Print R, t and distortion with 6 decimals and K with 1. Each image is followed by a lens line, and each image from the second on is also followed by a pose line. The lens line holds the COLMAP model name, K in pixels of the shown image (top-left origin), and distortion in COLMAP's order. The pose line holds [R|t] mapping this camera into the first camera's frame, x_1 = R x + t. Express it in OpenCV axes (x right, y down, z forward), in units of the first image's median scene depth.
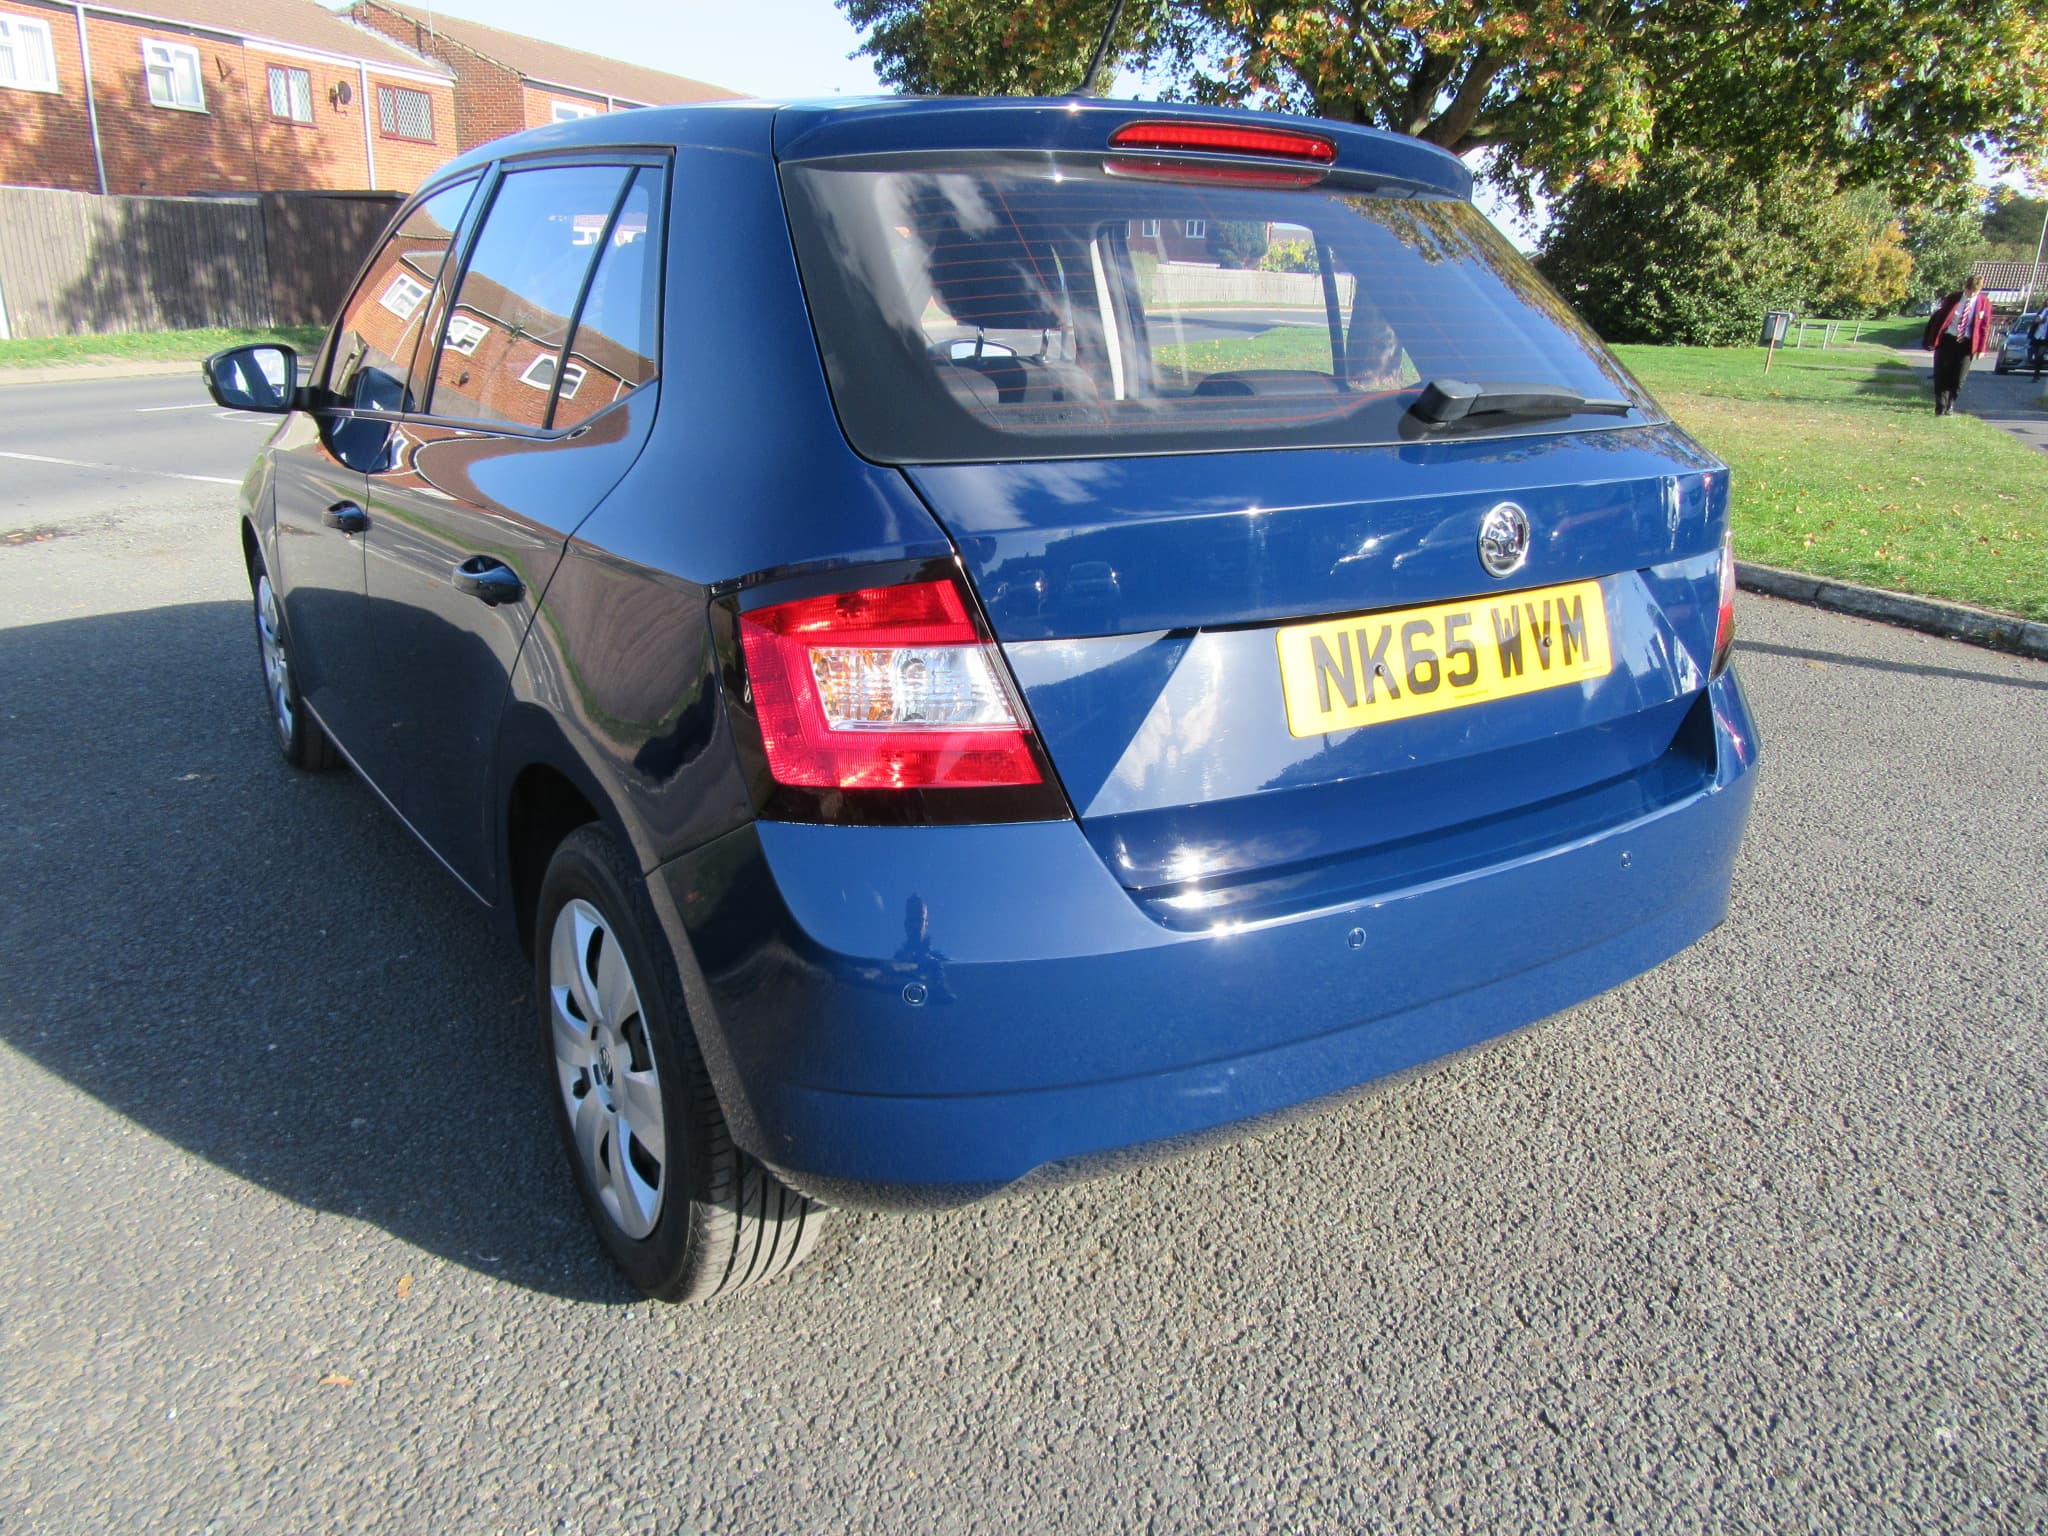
lens RADIAL K [[1507.2, 0, 1027.4], [0, 1507.2, 761.8], [0, 0, 1]] dist [-0.010364, 0.004358]
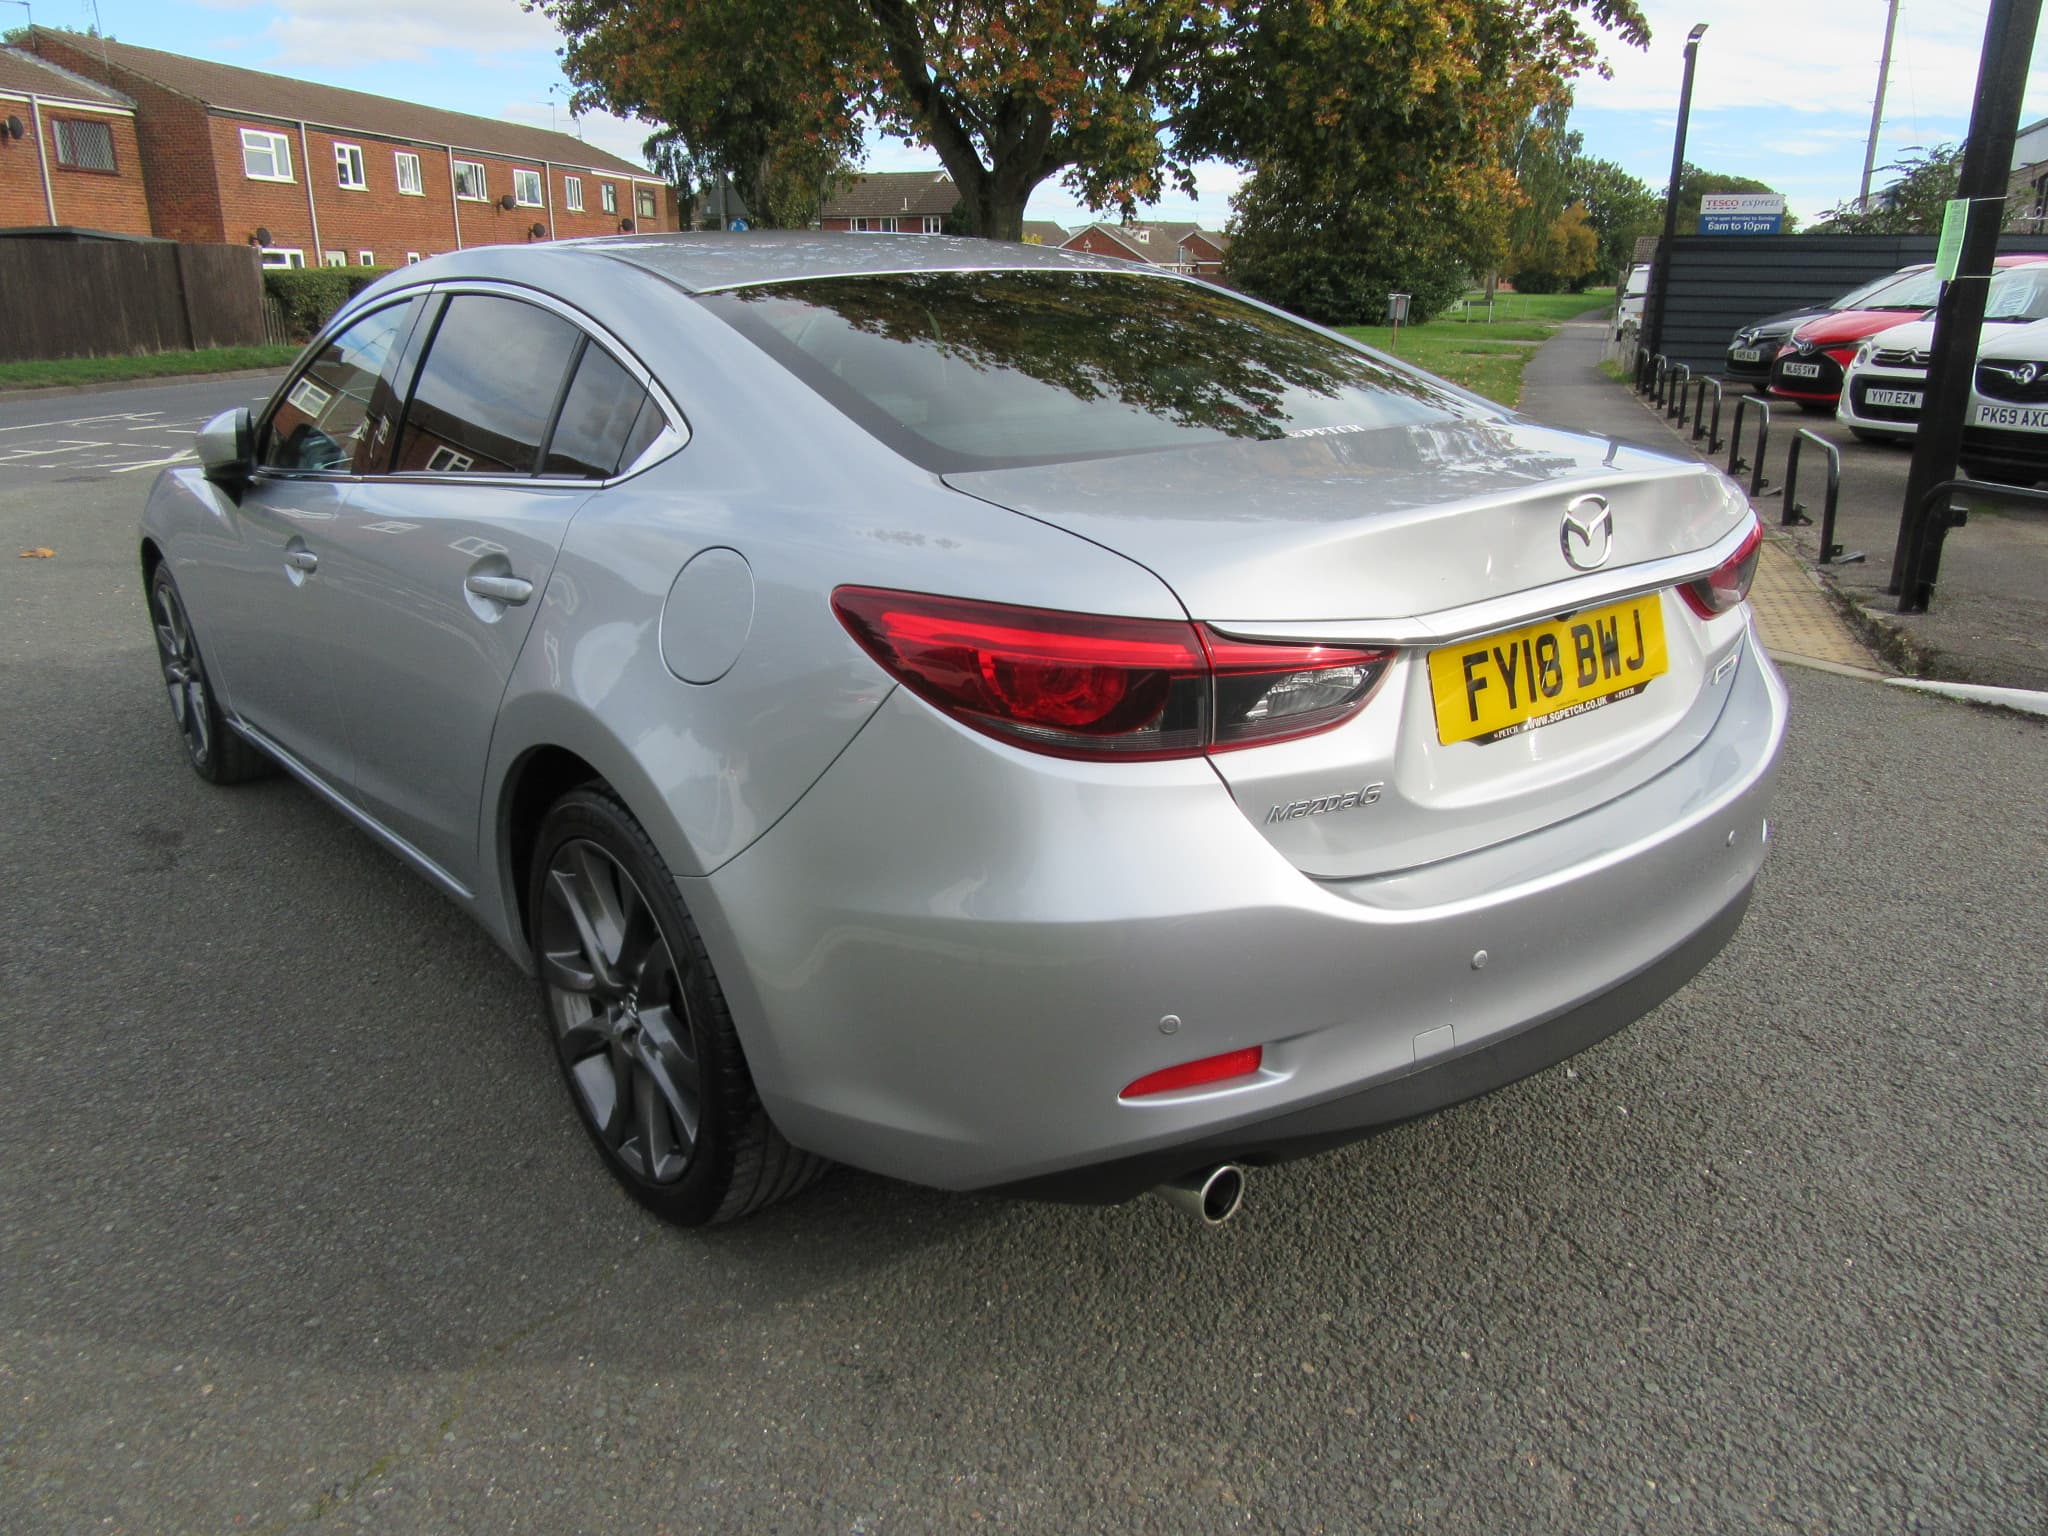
lens RADIAL K [[1507.2, 0, 1024.6], [0, 1507.2, 776.2], [0, 0, 1]] dist [-0.010364, 0.004358]
pose [[0.989184, -0.076856, 0.124934, 0.522480], [0.075510, 0.997025, 0.015476, 0.185577], [-0.125752, -0.005875, 0.992044, -0.746127]]
